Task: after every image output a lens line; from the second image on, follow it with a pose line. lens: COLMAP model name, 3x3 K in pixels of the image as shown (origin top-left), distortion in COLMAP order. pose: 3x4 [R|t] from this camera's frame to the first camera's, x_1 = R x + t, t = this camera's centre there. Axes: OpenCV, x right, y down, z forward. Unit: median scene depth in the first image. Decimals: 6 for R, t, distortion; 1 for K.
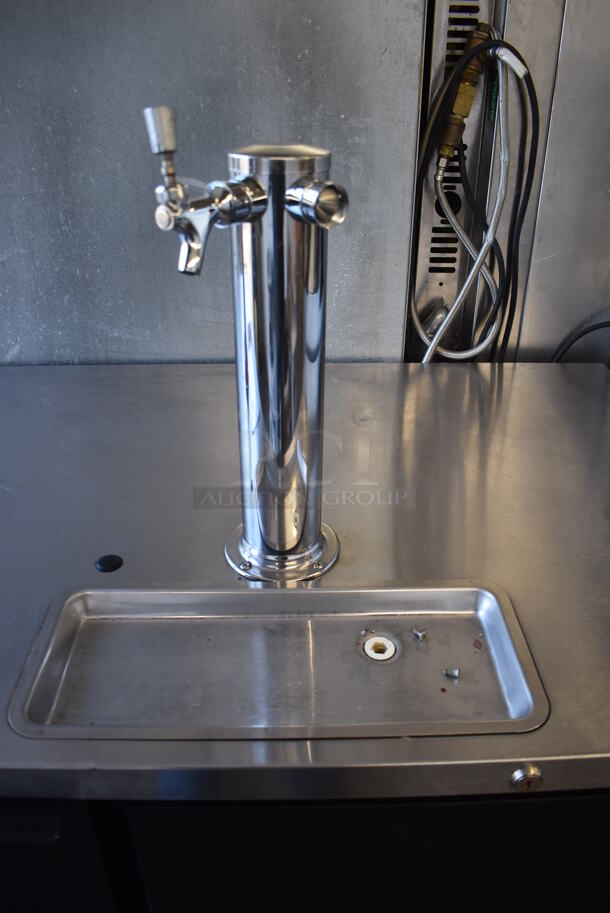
lens RADIAL K [[718.0, 0, 303.6], [0, 718.0, 455.1], [0, 0, 1]] dist [-0.074188, -0.015671]
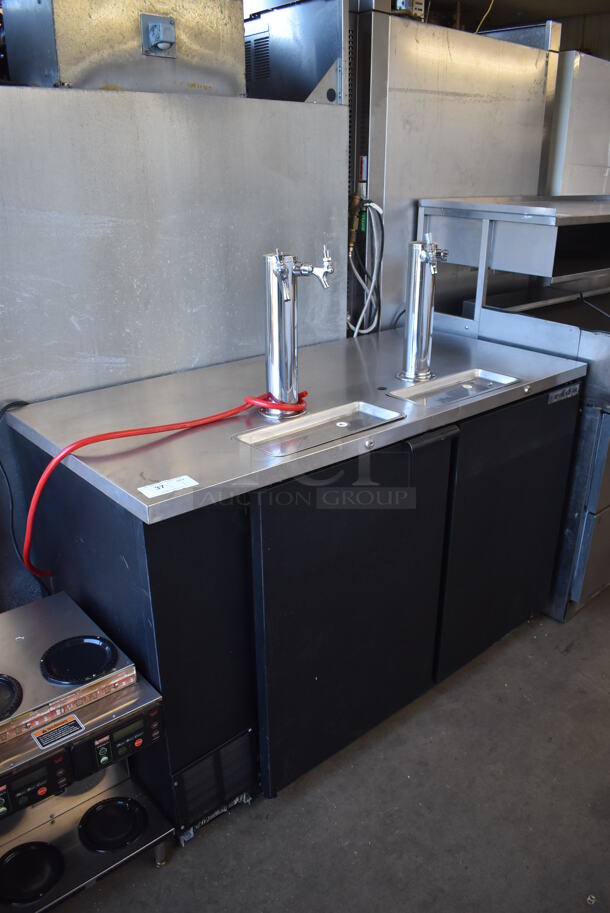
lens RADIAL K [[718.0, 0, 309.2], [0, 718.0, 461.3], [0, 0, 1]] dist [-0.074188, -0.015671]
pose [[0.763370, -0.246427, 0.597110, -1.574347], [0.320686, 0.946992, -0.019154, 0.269584], [-0.560738, 0.206106, 0.801931, -0.717991]]
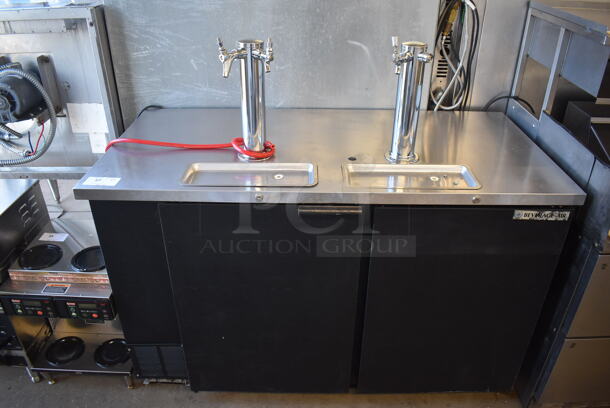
lens RADIAL K [[479.7, 0, 305.9], [0, 479.7, 202.8], [0, 0, 1]] dist [-0.074188, -0.015671]
pose [[0.999591, 0.018136, -0.022099, -0.308183], [-0.018099, 0.999834, 0.001876, 0.254741], [0.022129, -0.001476, 0.999754, -0.911153]]
